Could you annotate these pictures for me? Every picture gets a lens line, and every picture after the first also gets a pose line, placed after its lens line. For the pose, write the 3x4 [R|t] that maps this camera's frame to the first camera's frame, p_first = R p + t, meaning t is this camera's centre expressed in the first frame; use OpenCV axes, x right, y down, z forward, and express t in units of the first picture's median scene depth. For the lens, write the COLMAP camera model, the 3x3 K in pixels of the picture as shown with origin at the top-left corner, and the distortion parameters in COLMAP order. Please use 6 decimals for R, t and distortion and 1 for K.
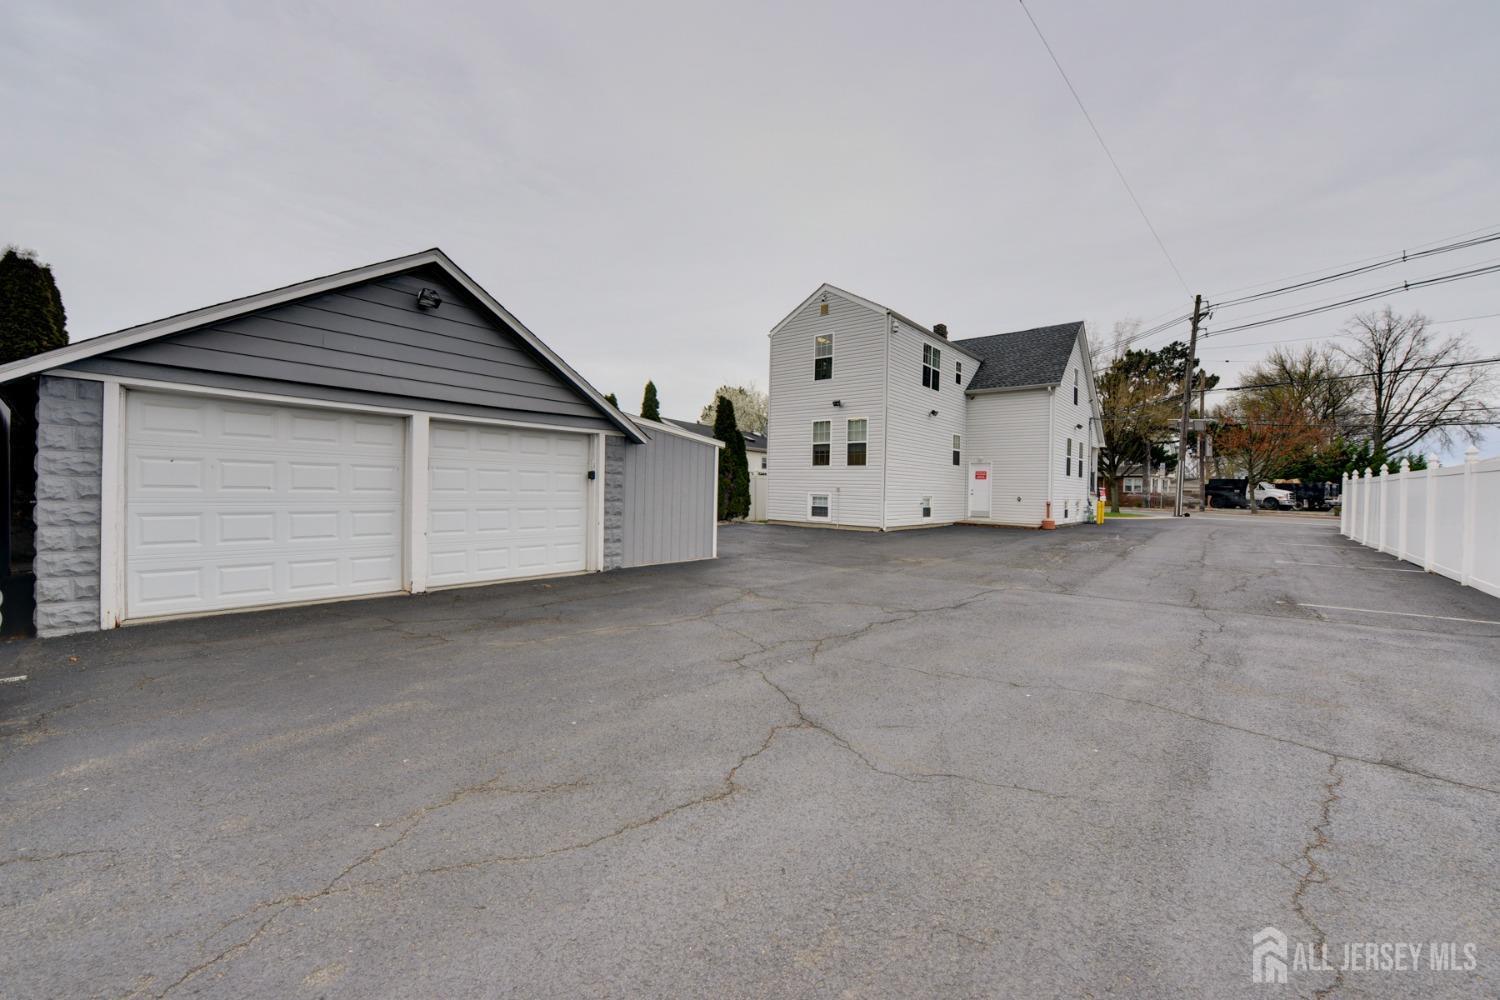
lens RADIAL K [[602.4, 0, 755.3], [0, 602.4, 493.8], [0, 0, 1]] dist [-0.019609, -0.000925]
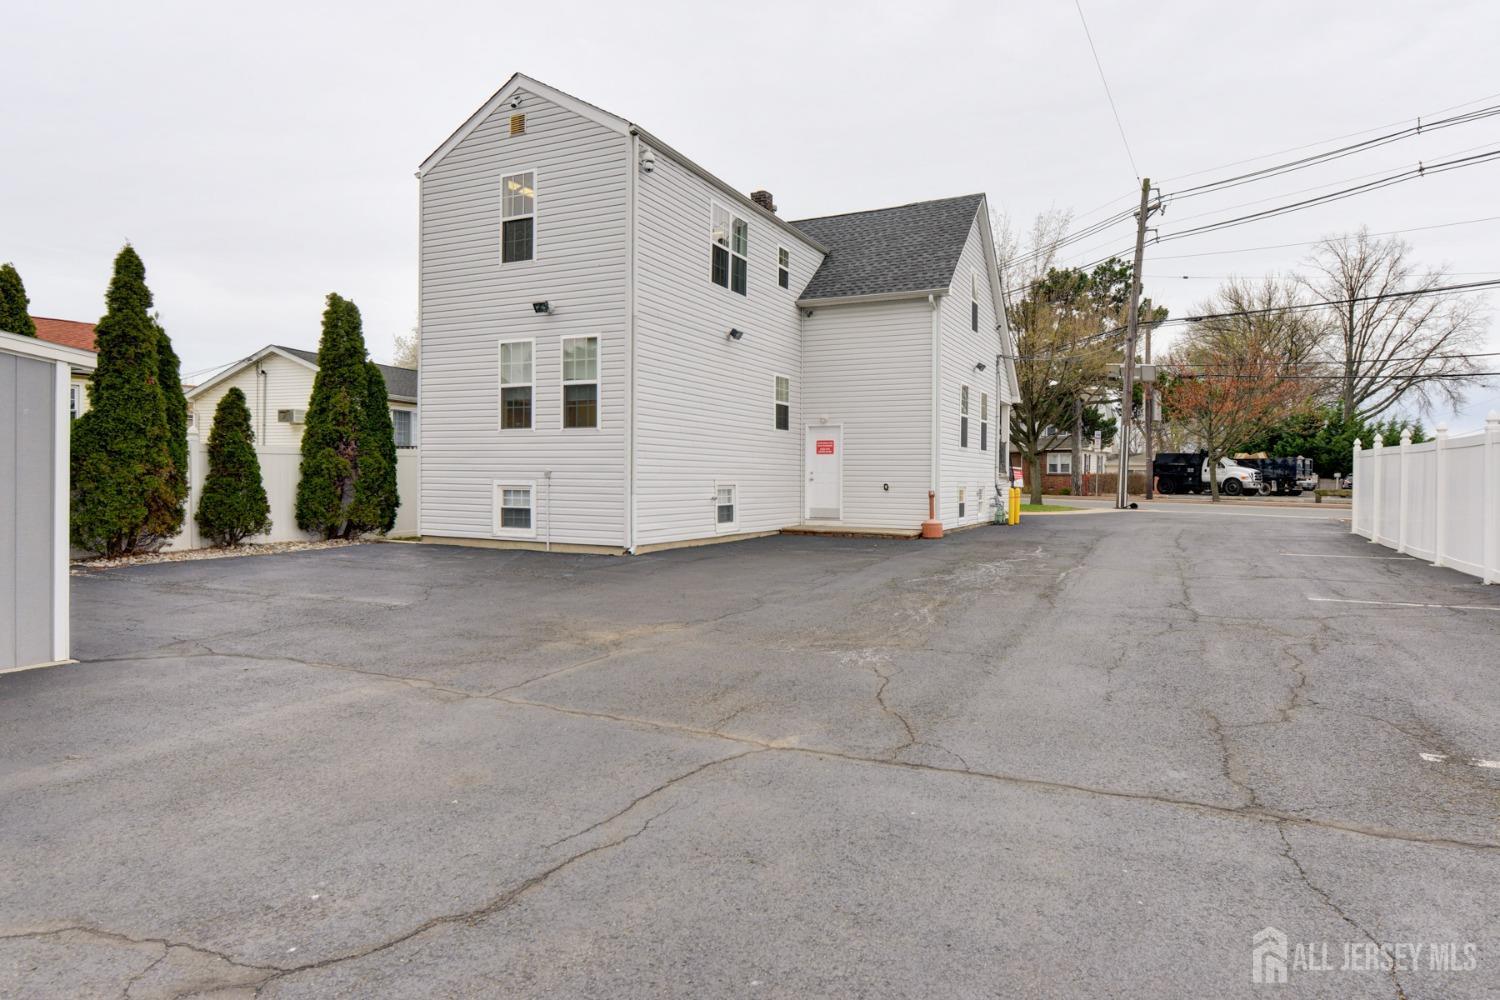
lens RADIAL K [[881.6, 0, 755.6], [0, 881.6, 482.6], [0, 0, 1]] dist [0.000786, 0.001360]
pose [[0.972860, -0.014164, 0.230959, 0.094311], [0.013770, 0.999900, 0.003317, -0.000313], [-0.230983, -0.000047, 0.972958, 0.154445]]
